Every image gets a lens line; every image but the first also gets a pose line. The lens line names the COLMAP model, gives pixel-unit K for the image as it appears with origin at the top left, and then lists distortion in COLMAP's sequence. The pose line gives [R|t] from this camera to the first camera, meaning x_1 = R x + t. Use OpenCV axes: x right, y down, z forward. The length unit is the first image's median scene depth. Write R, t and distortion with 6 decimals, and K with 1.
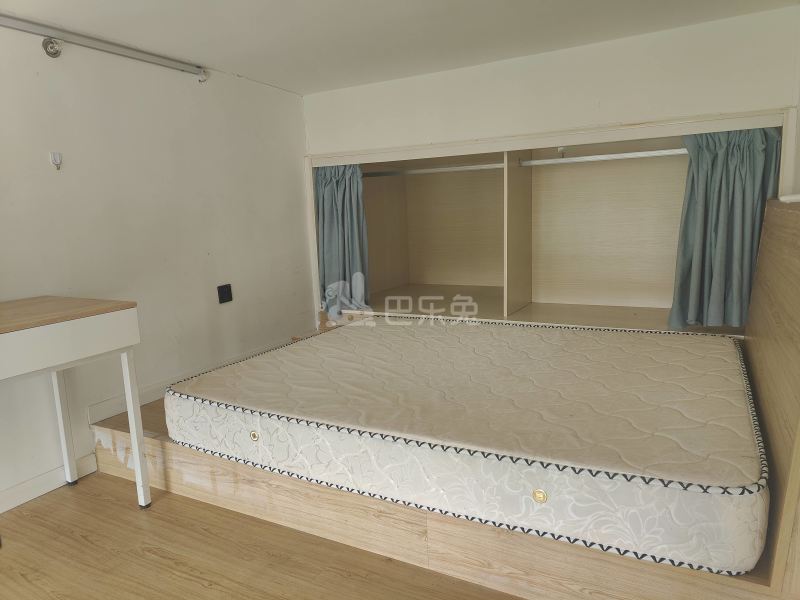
lens RADIAL K [[558.4, 0, 397.4], [0, 558.4, 299.1], [0, 0, 1]] dist [0.016080, 0.000532]
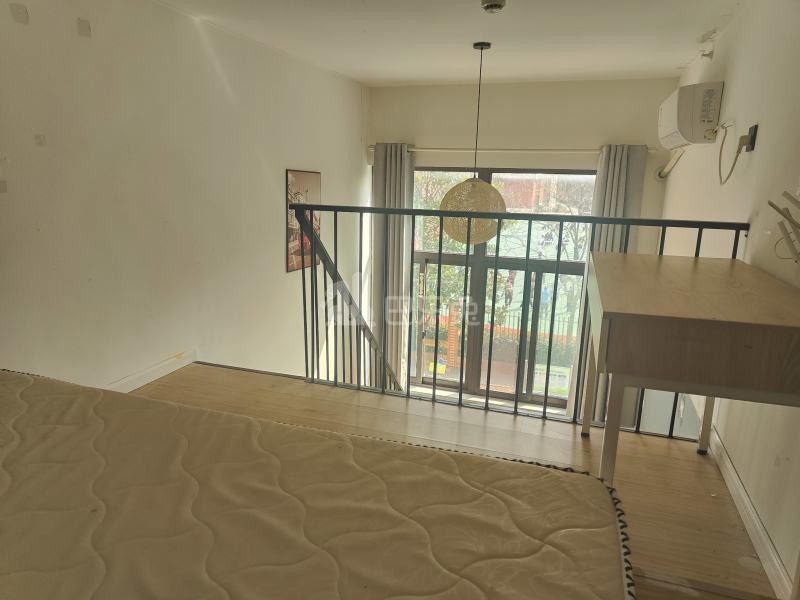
lens RADIAL K [[558.4, 0, 397.4], [0, 558.4, 299.1], [0, 0, 1]] dist [0.016080, 0.000532]
pose [[-0.984209, 0.053861, -0.168616, -0.103548], [-0.014764, 0.924282, 0.381424, -0.206161], [0.176393, 0.377890, -0.908892, 1.291003]]
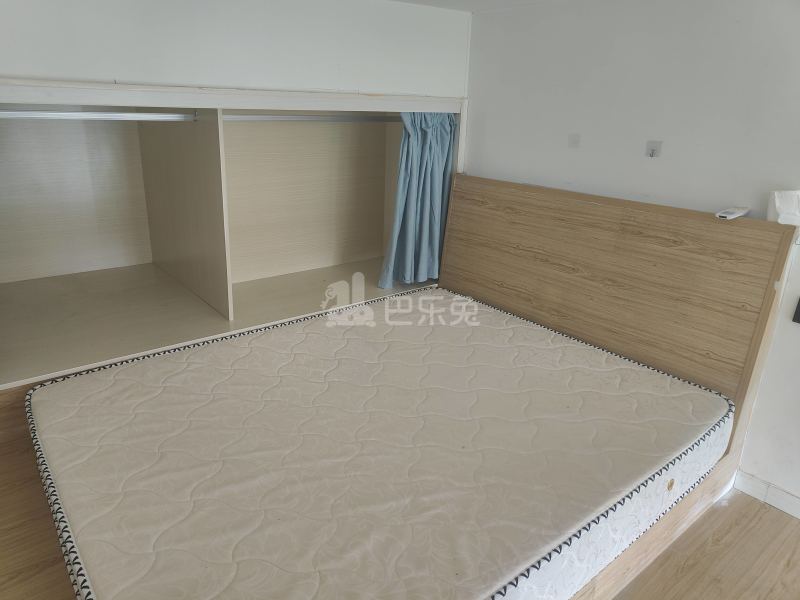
lens RADIAL K [[558.4, 0, 397.4], [0, 558.4, 299.1], [0, 0, 1]] dist [0.016080, 0.000532]
pose [[0.371956, -0.259168, 0.891337, -0.559096], [0.094386, 0.965816, 0.241436, -0.224980], [-0.923439, -0.005674, 0.383702, 0.663119]]
